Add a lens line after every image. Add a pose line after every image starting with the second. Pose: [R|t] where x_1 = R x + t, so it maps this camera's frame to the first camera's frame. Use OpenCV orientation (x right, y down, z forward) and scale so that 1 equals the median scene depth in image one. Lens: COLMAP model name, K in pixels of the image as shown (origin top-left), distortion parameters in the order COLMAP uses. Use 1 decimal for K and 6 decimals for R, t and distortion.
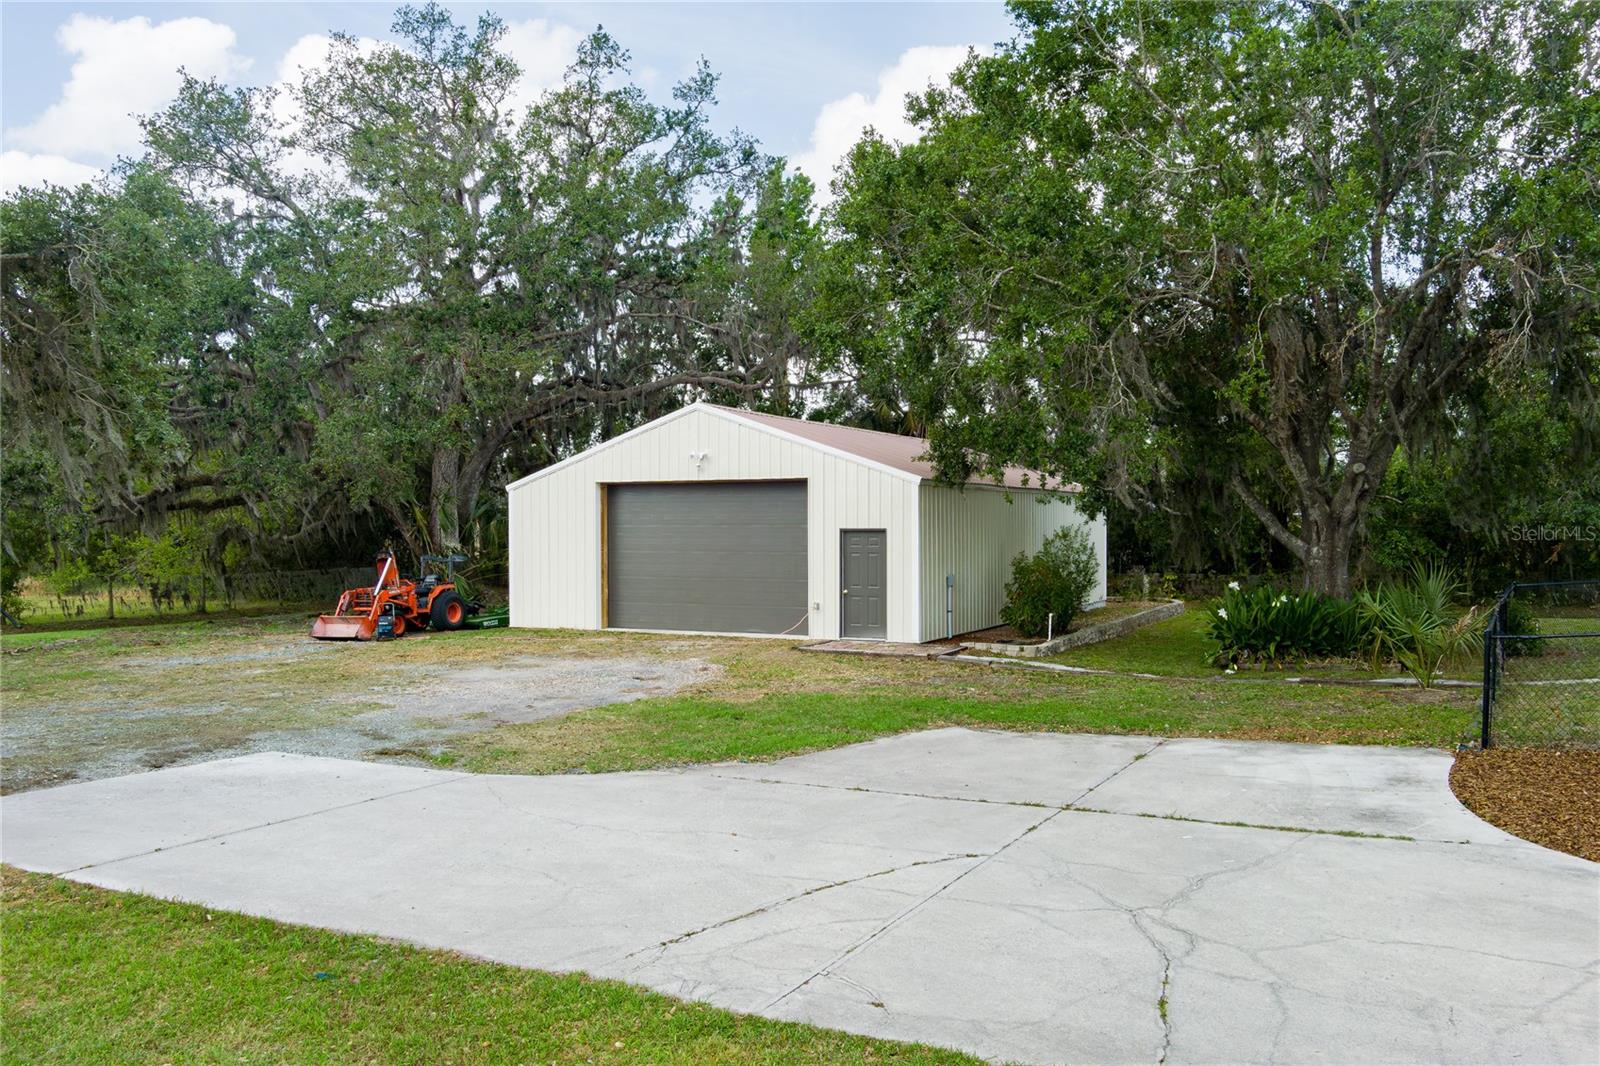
lens RADIAL K [[1303.7, 0, 794.9], [0, 1303.7, 530.2], [0, 0, 1]] dist [-0.072159, 0.022773]
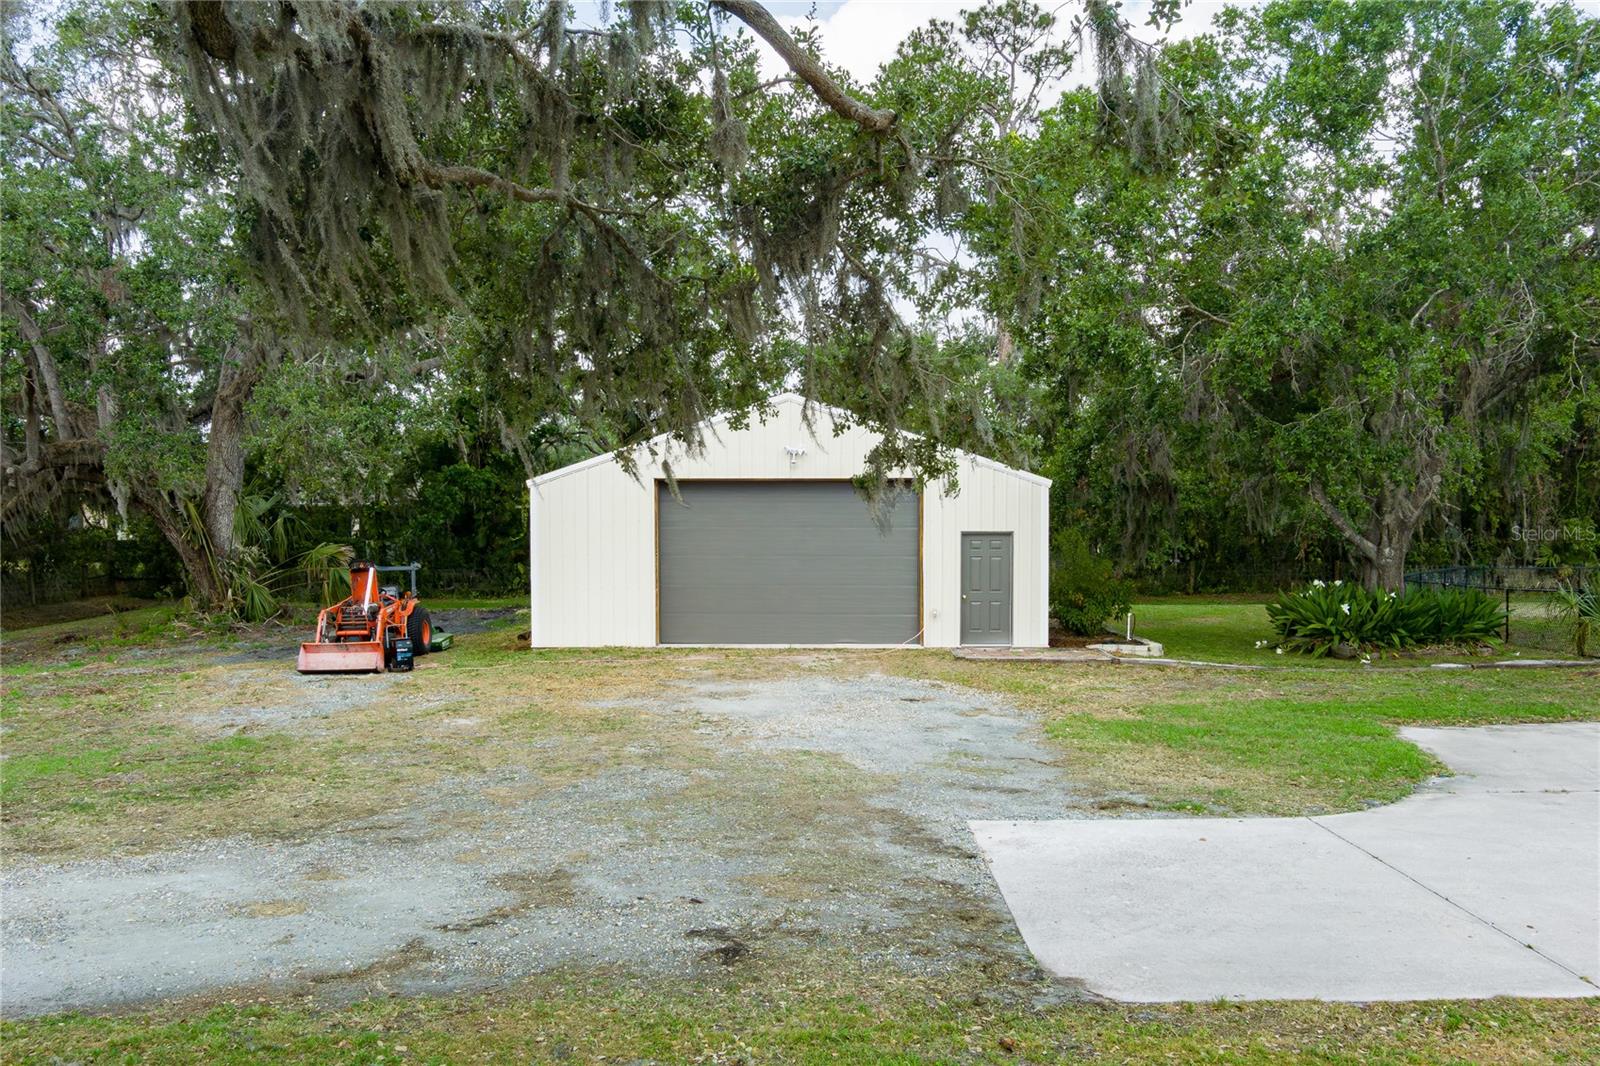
lens RADIAL K [[1303.7, 0, 785.3], [0, 1303.7, 542.0], [0, 0, 1]] dist [-0.072159, 0.022773]
pose [[0.901775, -0.005321, 0.432174, -0.496632], [-0.000432, 0.999913, 0.013213, -0.005945], [-0.432206, -0.012102, 0.901694, 0.191770]]
